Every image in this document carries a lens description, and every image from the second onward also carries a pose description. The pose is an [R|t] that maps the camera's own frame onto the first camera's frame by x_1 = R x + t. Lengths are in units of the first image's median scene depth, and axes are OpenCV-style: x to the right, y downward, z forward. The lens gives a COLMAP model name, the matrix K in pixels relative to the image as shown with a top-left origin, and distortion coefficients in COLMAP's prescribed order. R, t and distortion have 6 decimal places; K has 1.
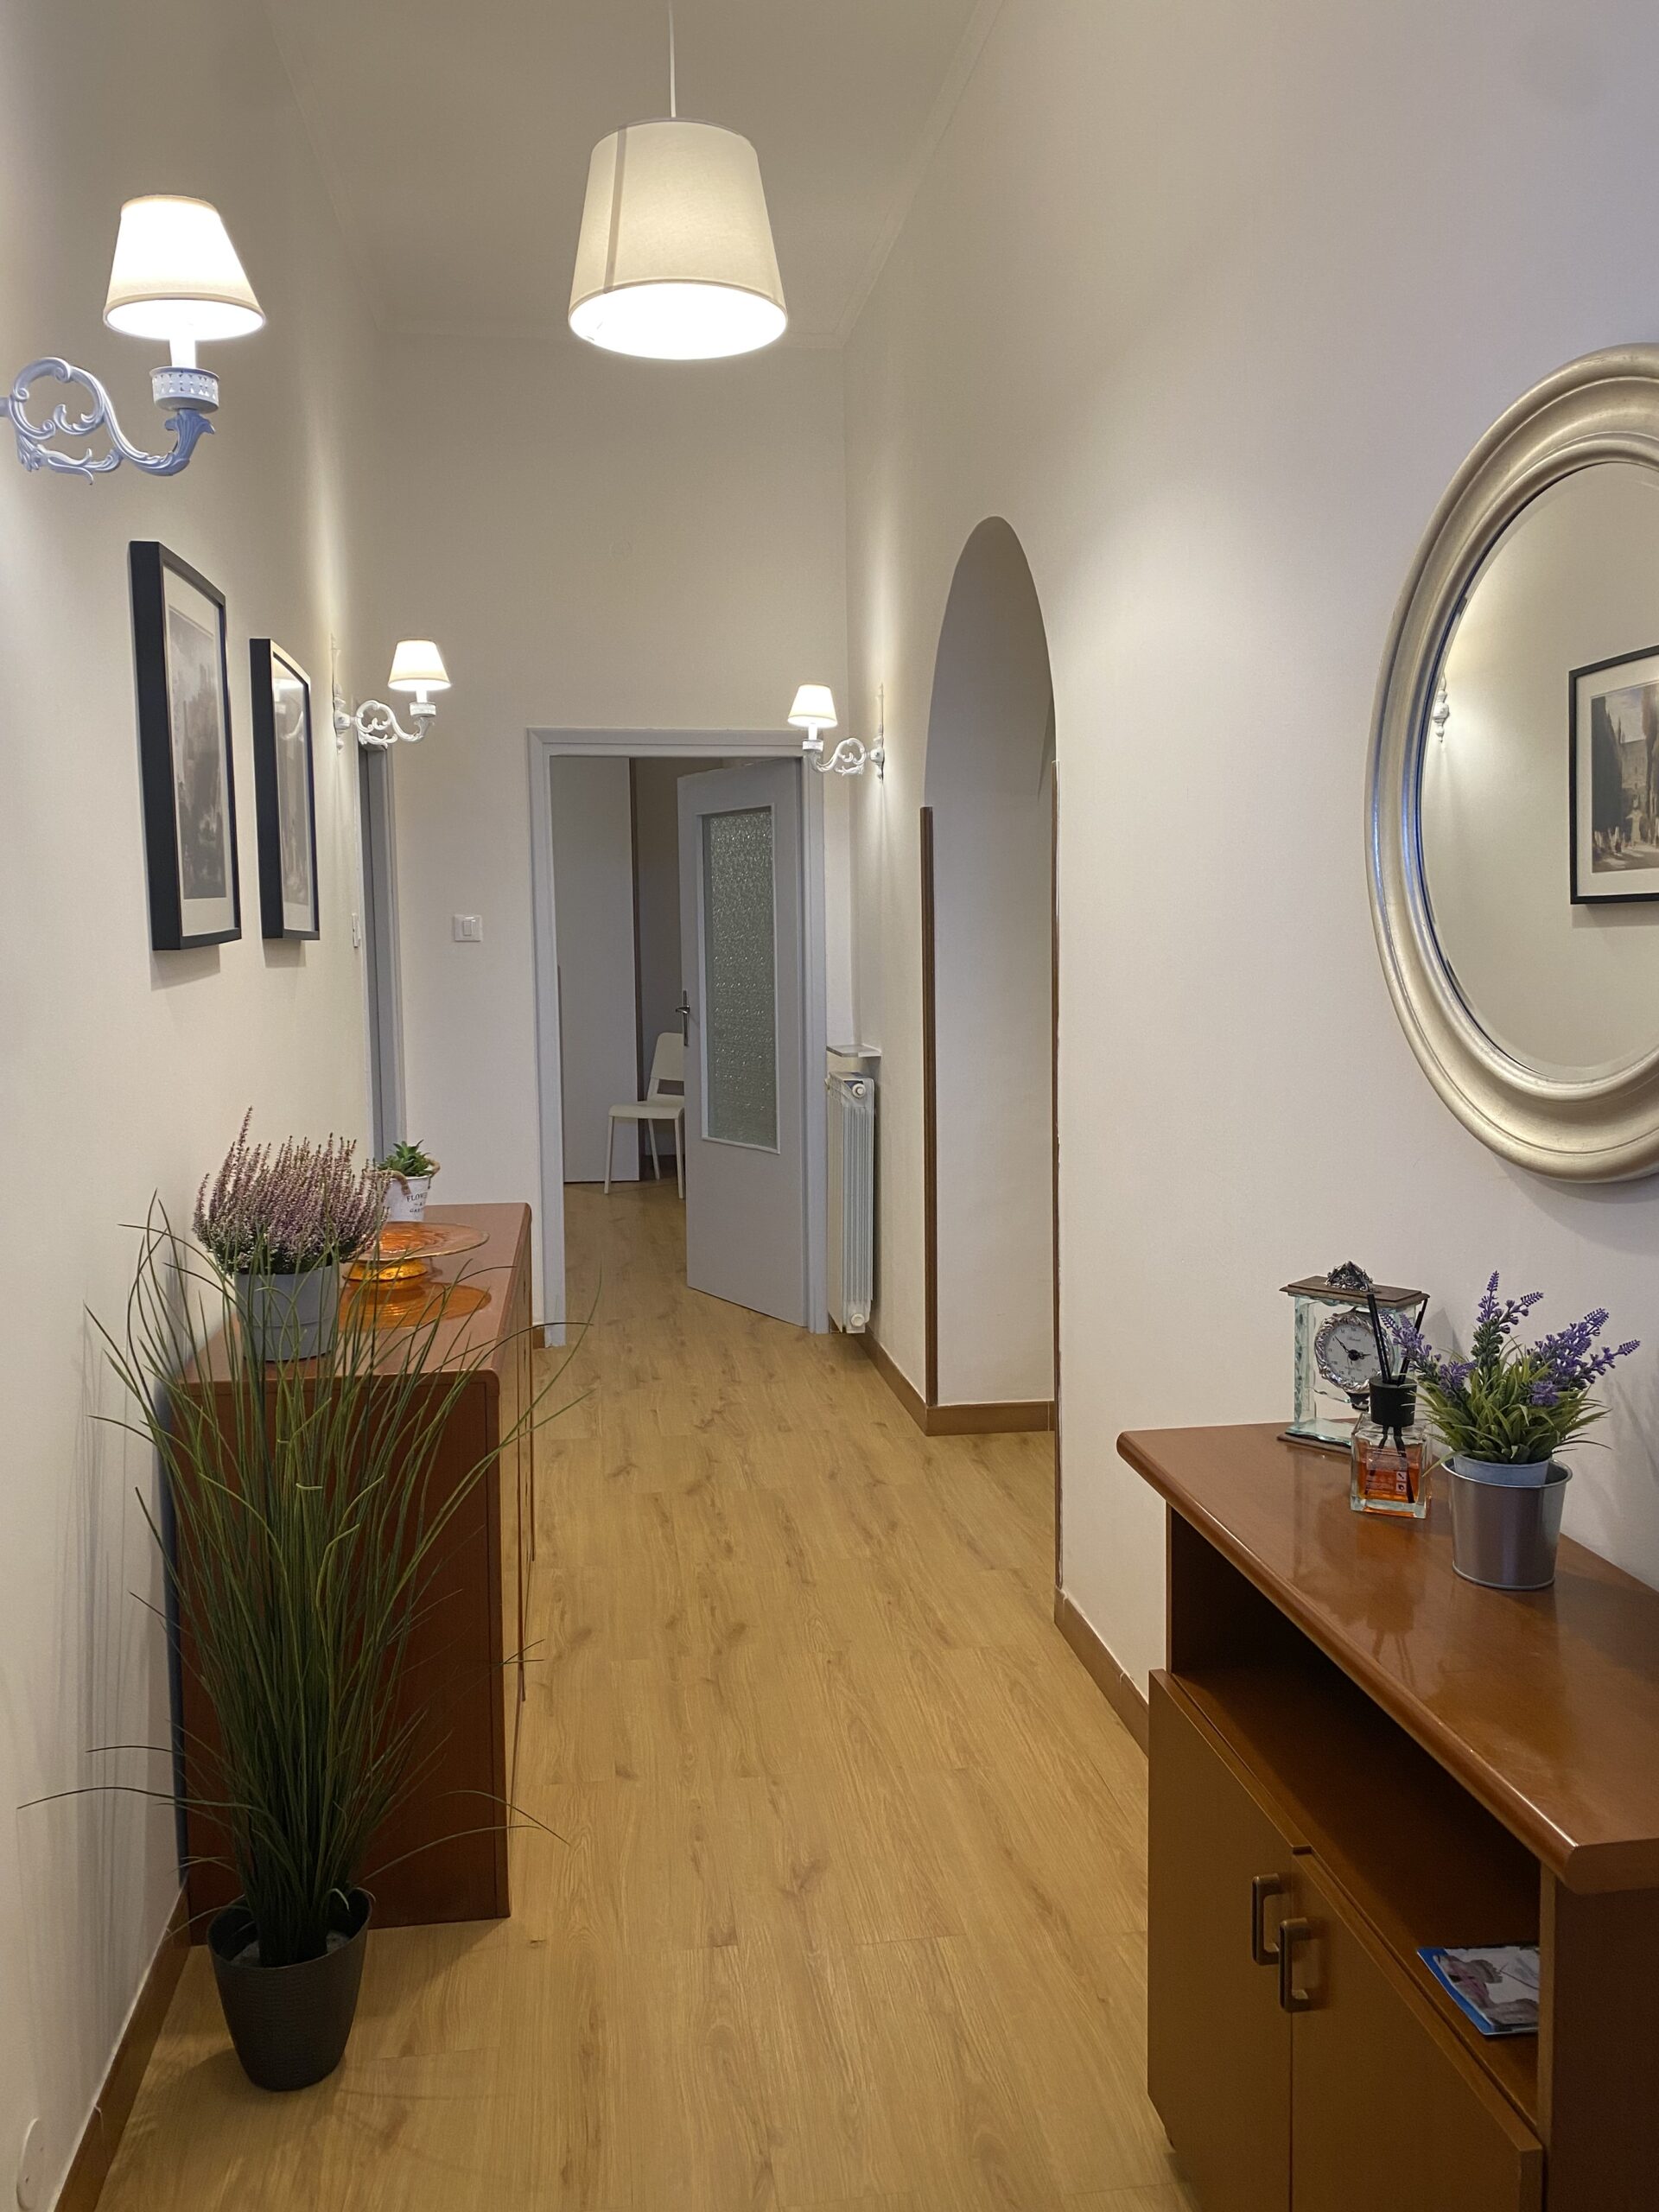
lens RADIAL K [[1699.2, 0, 812.6], [0, 1699.2, 1109.5], [0, 0, 1]] dist [0.004267, -0.000284]
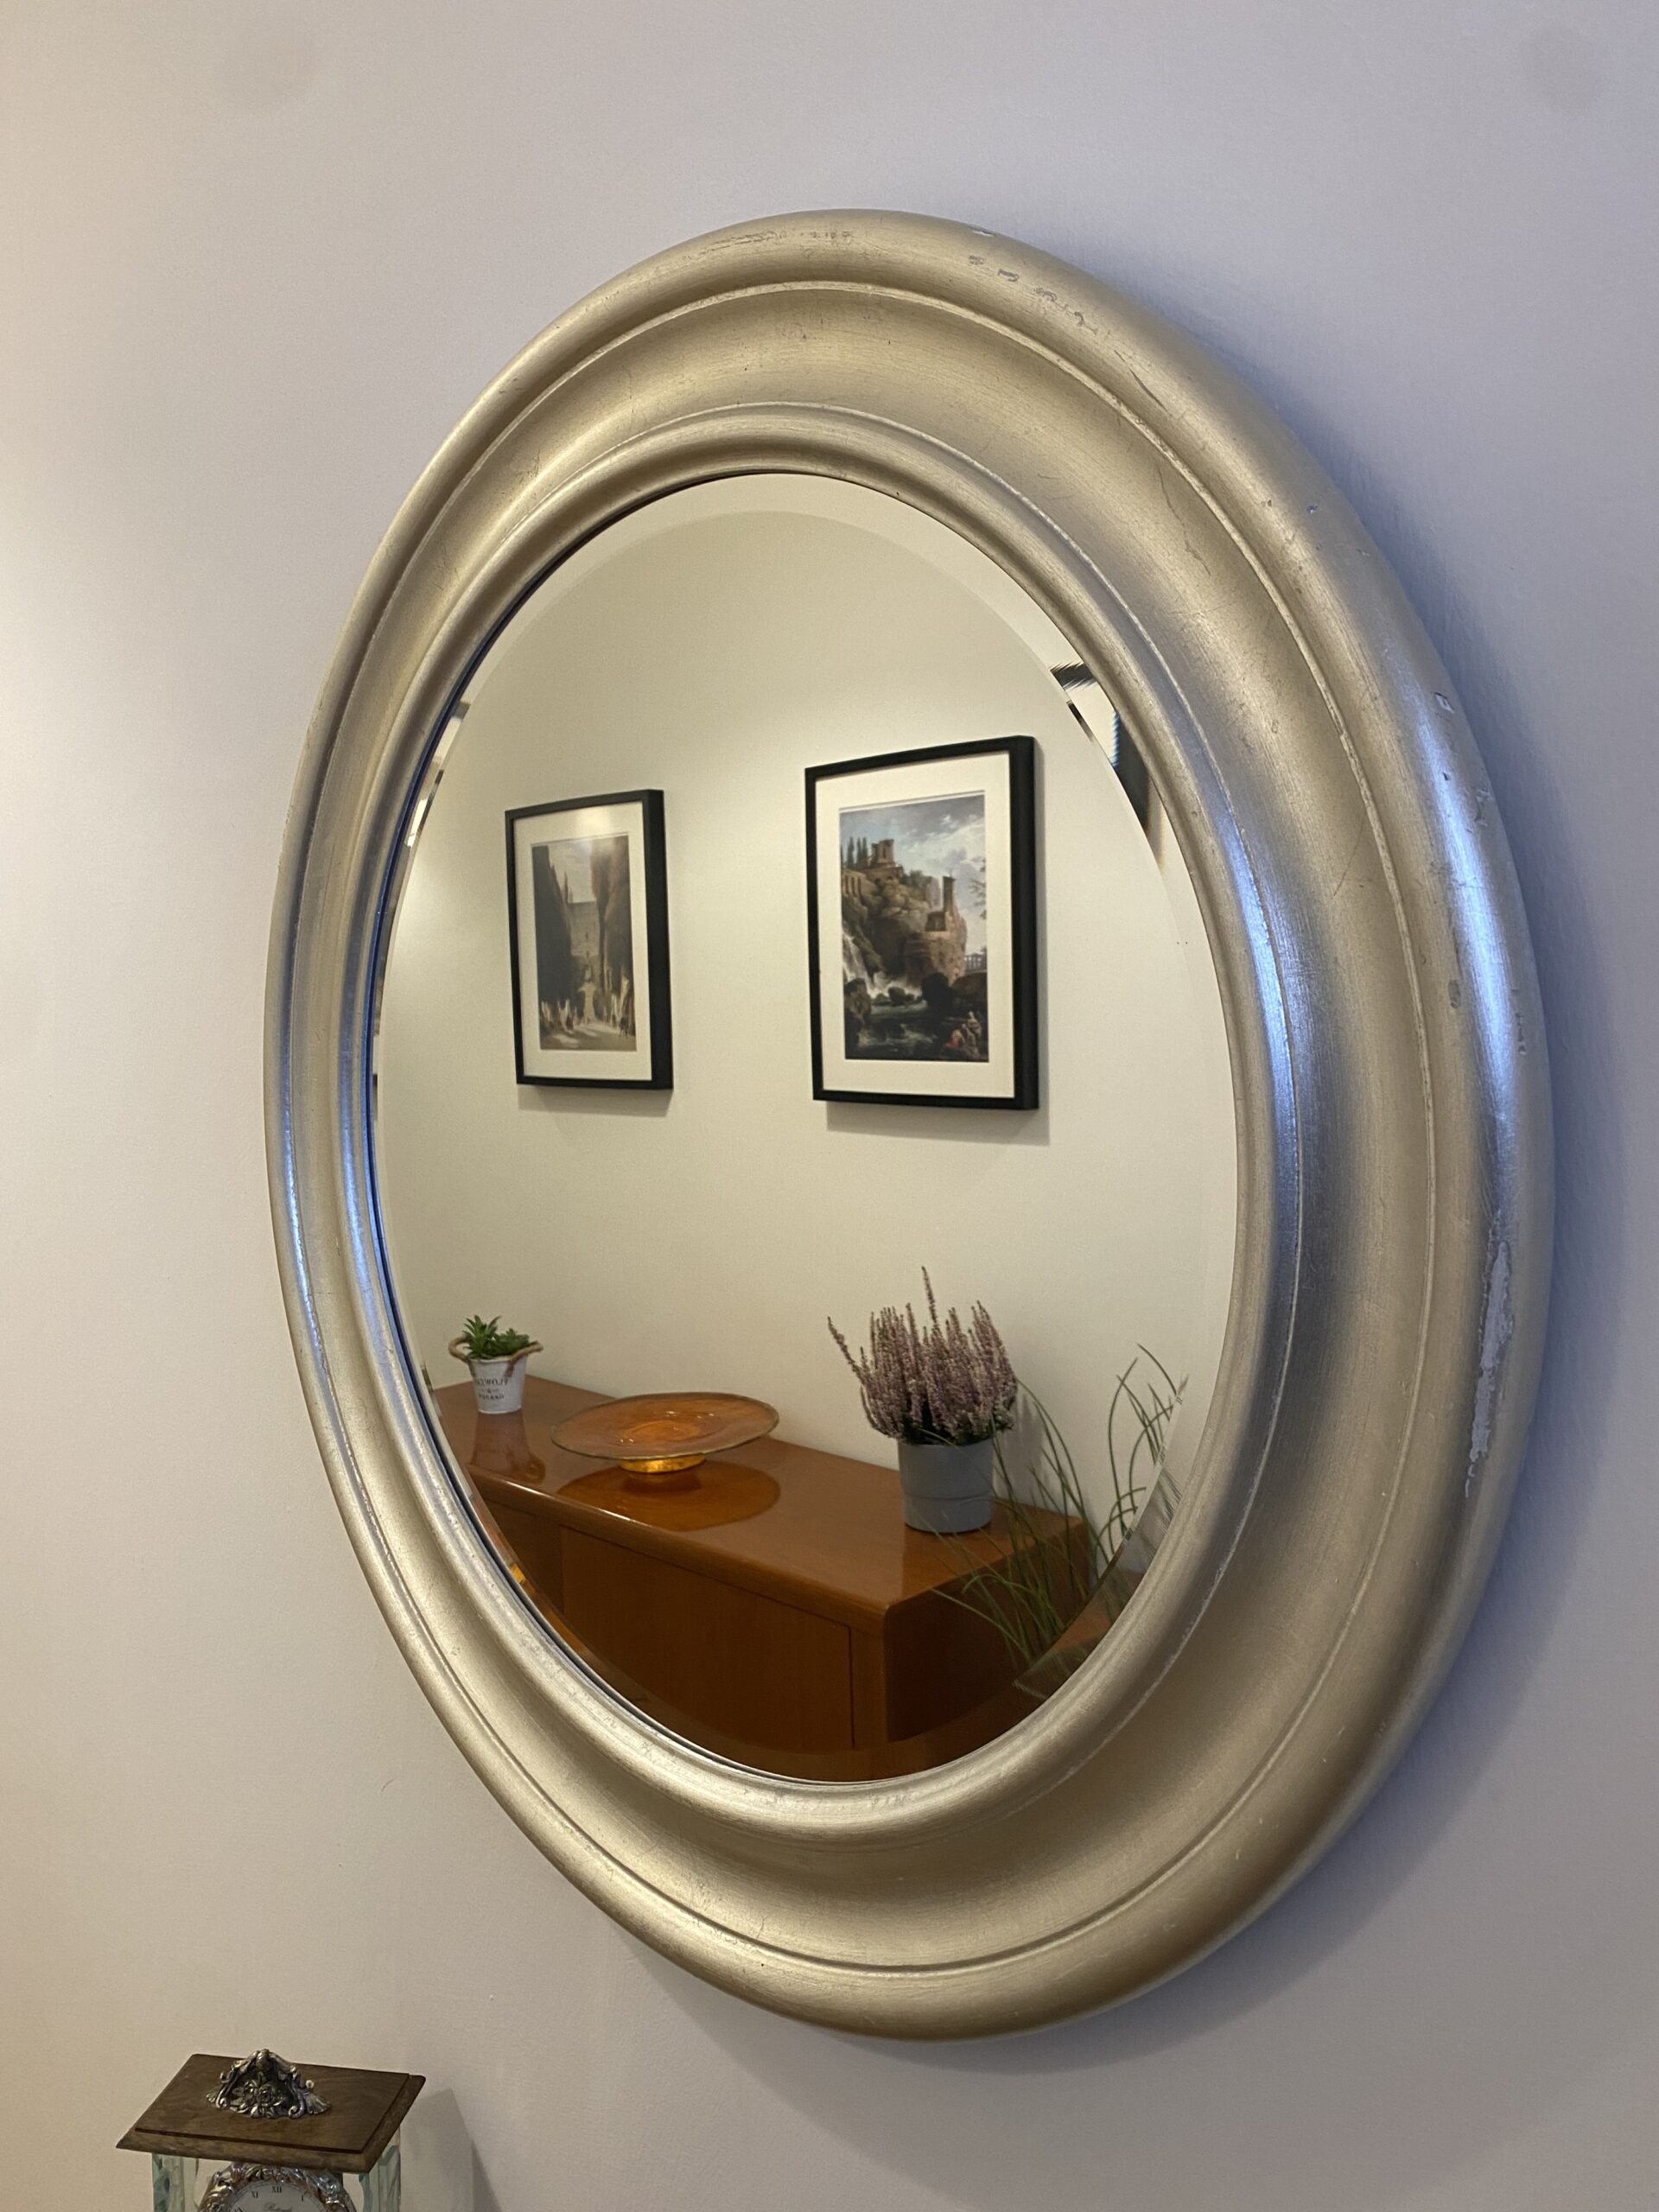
lens RADIAL K [[1699.2, 0, 834.8], [0, 1699.2, 1113.8], [0, 0, 1]] dist [0.004267, -0.000284]
pose [[0.807666, -0.016826, 0.589401, 0.159143], [0.046890, 0.998260, -0.035756, -0.144693], [-0.587773, 0.056515, 0.807049, 0.479072]]
